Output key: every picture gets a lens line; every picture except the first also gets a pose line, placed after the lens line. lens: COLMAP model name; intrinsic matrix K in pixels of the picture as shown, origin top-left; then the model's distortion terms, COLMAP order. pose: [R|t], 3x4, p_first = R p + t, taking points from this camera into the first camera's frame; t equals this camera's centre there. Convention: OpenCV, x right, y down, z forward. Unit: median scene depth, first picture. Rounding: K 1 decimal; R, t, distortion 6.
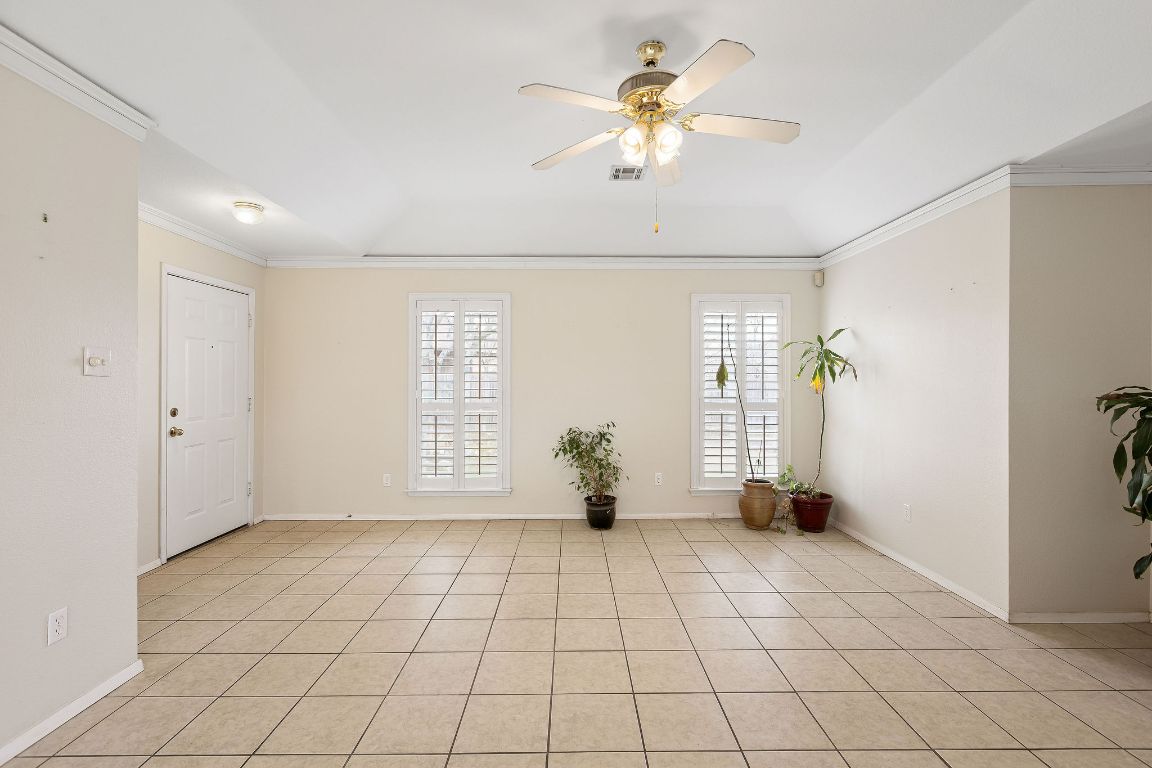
lens RADIAL K [[513.4, 0, 576.6], [0, 513.4, 383.6], [0, 0, 1]] dist [0.004546, -0.001307]
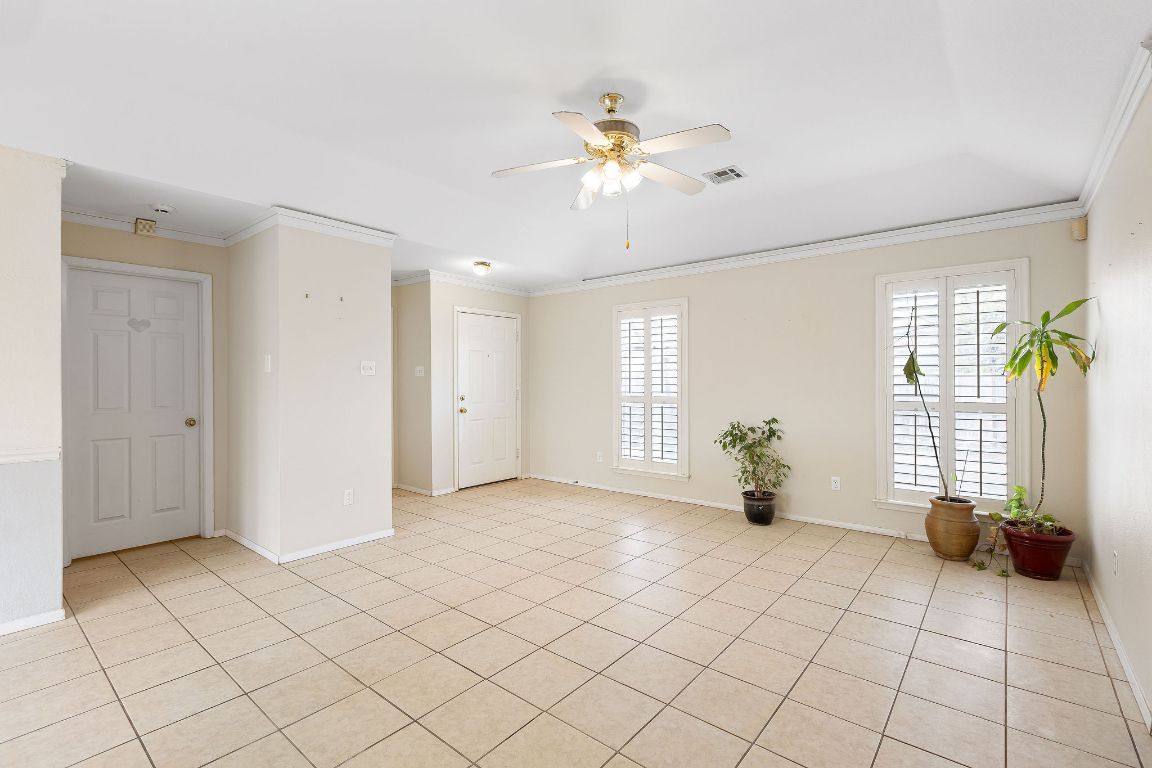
lens RADIAL K [[513.4, 0, 579.5], [0, 513.4, 384.4], [0, 0, 1]] dist [0.004546, -0.001307]
pose [[0.765788, 0.001927, -0.643090, 0.415438], [0.001436, 0.999988, 0.004706, 0.005103], [0.643091, -0.004527, 0.765776, 0.009912]]
